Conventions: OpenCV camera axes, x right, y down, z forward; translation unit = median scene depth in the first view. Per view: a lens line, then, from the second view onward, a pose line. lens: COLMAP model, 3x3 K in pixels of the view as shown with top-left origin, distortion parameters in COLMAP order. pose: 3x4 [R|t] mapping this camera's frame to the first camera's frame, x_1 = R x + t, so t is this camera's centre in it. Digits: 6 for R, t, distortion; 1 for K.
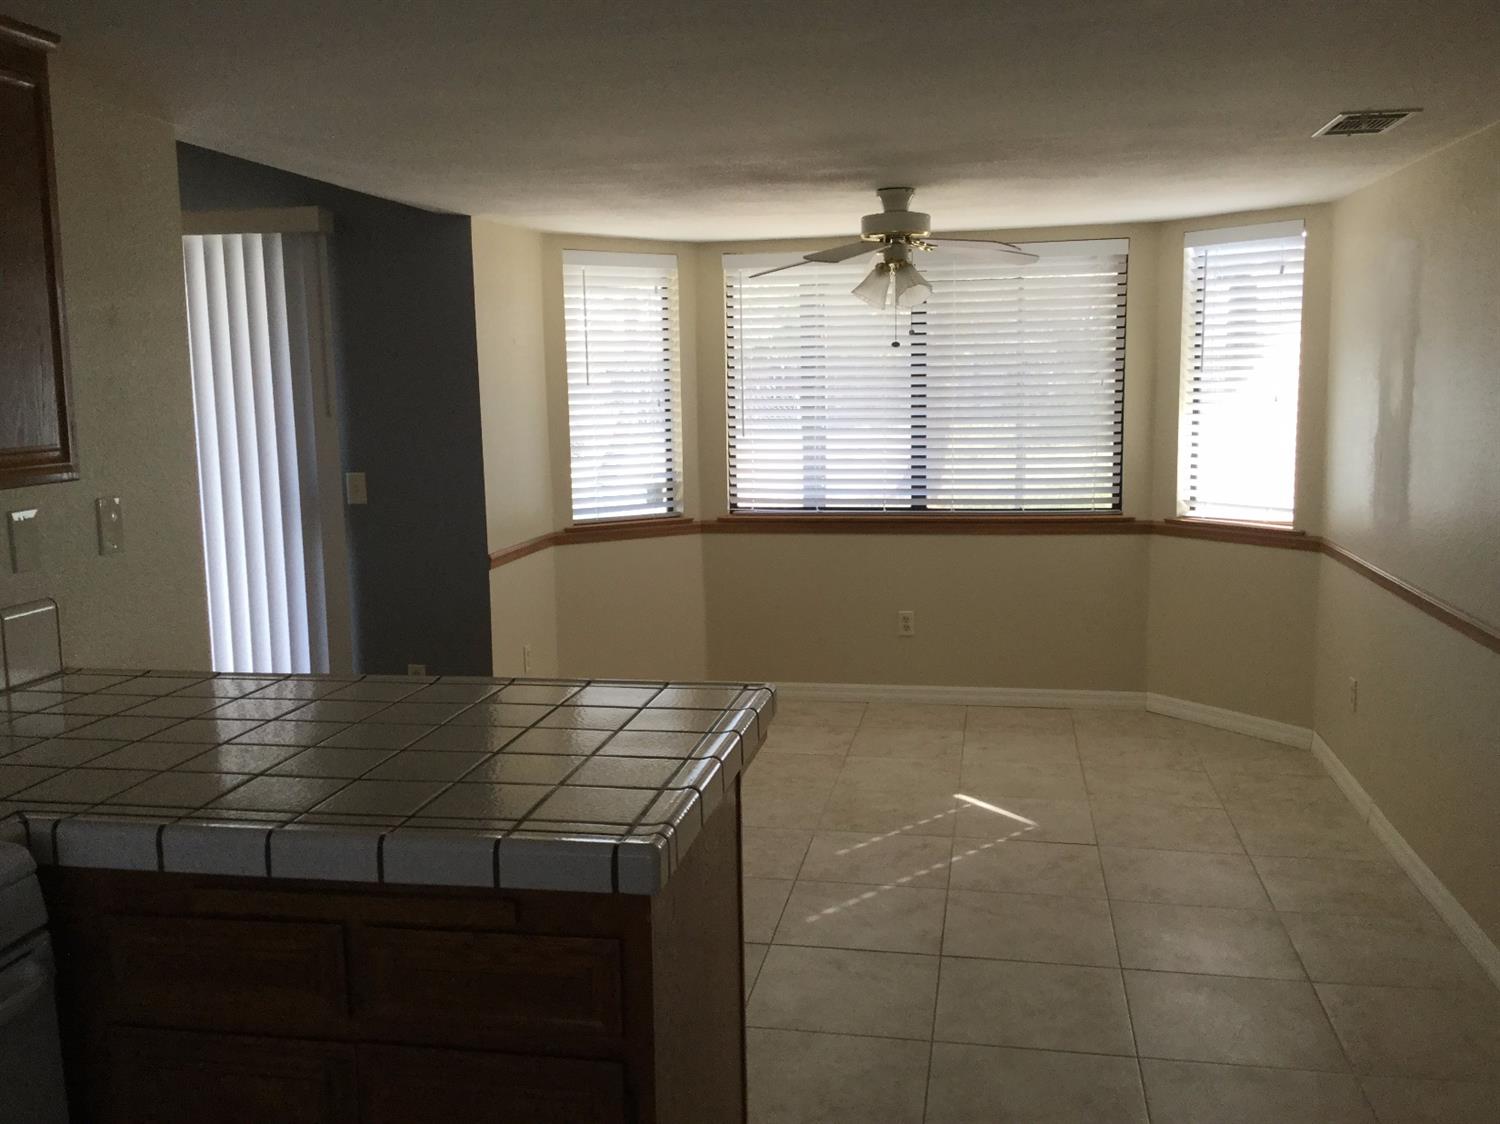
lens RADIAL K [[1353.9, 0, 744.3], [0, 1353.9, 562.0], [0, 0, 1]] dist [0.111606, -0.212175]
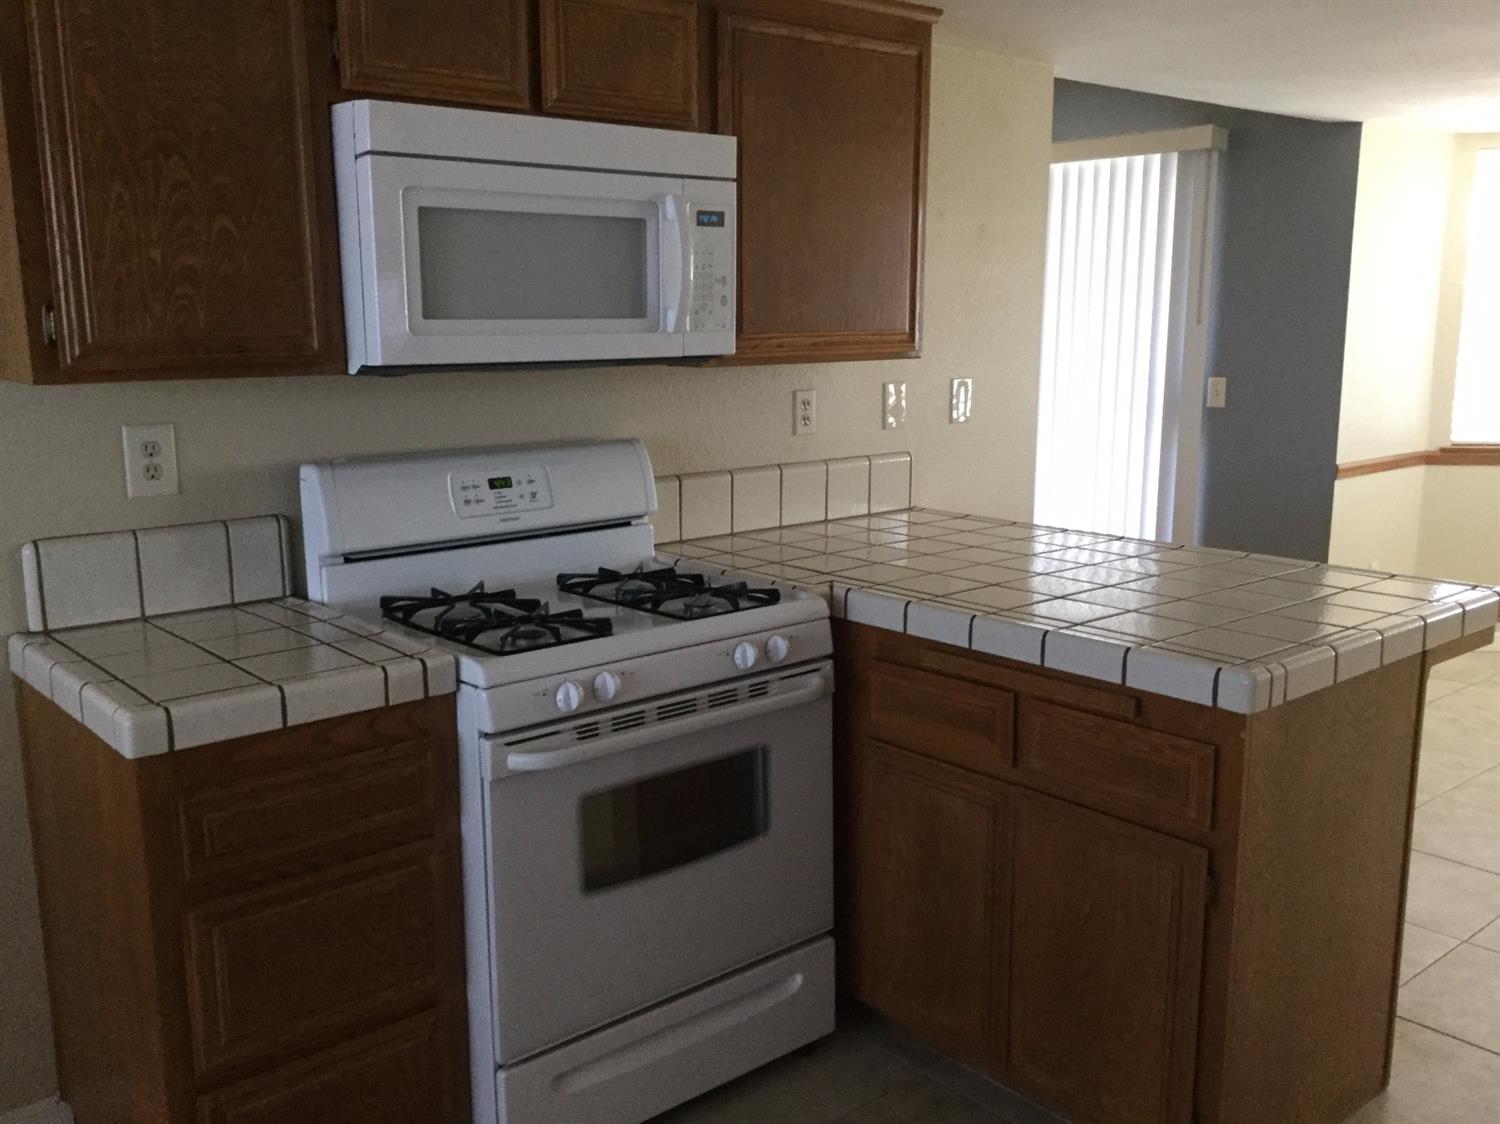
lens RADIAL K [[1353.9, 0, 744.3], [0, 1353.9, 562.0], [0, 0, 1]] dist [0.111606, -0.212175]
pose [[0.777736, 0.128315, -0.615356, 0.170009], [-0.093205, 0.991663, 0.088984, 0.027259], [0.621643, -0.011852, 0.783211, -0.106462]]
